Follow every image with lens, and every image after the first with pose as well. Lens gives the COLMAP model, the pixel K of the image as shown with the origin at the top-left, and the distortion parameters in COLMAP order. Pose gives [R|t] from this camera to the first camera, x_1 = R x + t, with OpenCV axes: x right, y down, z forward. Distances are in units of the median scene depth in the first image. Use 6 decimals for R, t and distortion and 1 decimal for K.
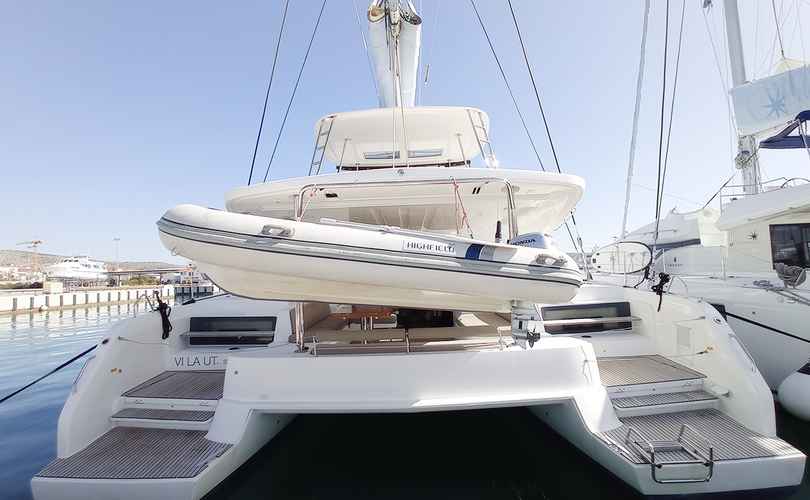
lens RADIAL K [[366.6, 0, 399.1], [0, 366.6, 248.3], [0, 0, 1]] dist [-0.025704, 0.006391]
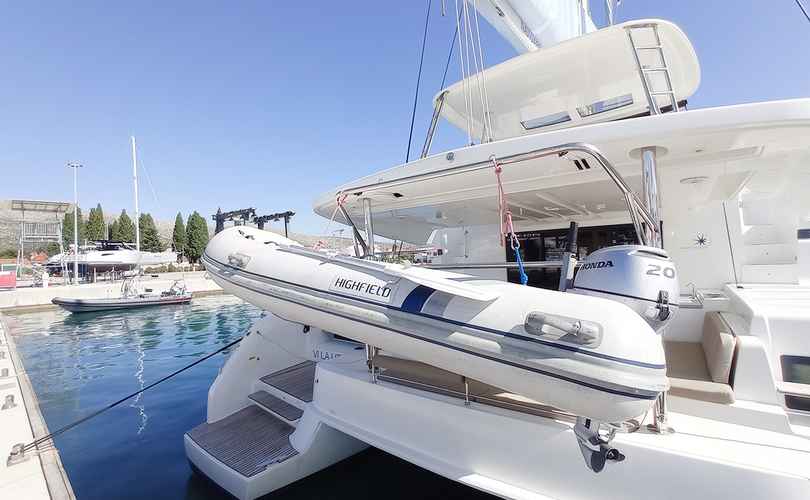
lens RADIAL K [[366.6, 0, 399.1], [0, 366.6, 248.3], [0, 0, 1]] dist [-0.025704, 0.006391]
pose [[0.795810, -0.010641, -0.605453, 0.261472], [0.048955, 0.997703, 0.046813, -0.048405], [0.603564, -0.066894, 0.794503, 0.255268]]
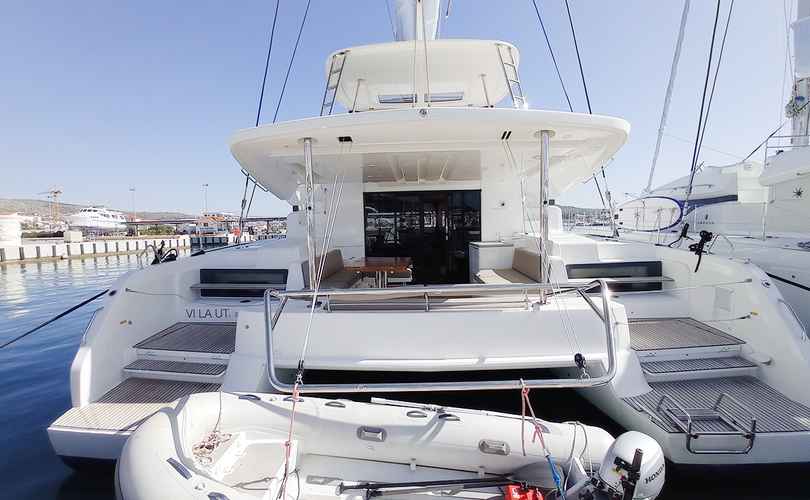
lens RADIAL K [[366.6, 0, 399.1], [0, 366.6, 248.3], [0, 0, 1]] dist [-0.025704, 0.006391]
pose [[0.999412, 0.016279, -0.030188, -0.015018], [-0.012314, 0.991806, 0.127157, 0.005138], [0.032010, -0.126711, 0.991423, 0.059828]]
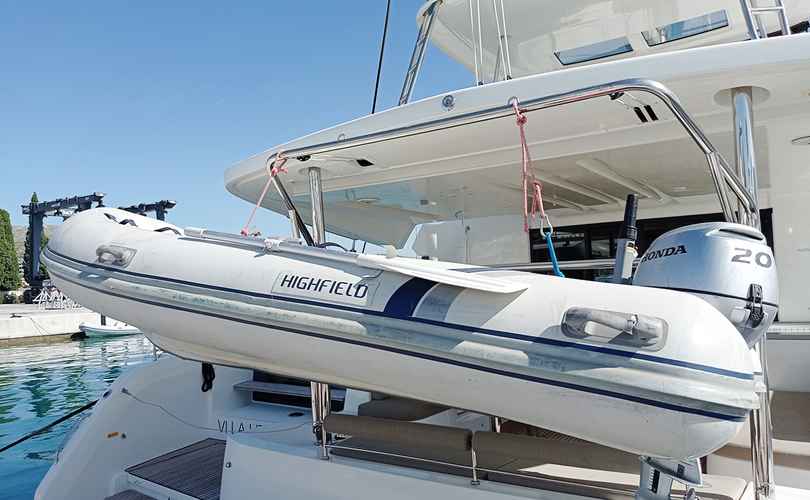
lens RADIAL K [[613.0, 0, 395.5], [0, 613.0, 252.8], [0, 0, 1]] dist [0.068381, -0.076733]
pose [[0.836416, -0.019754, -0.547740, 0.275394], [0.043629, 0.998579, 0.030611, -0.029863], [0.546356, -0.049501, 0.836089, 0.209441]]
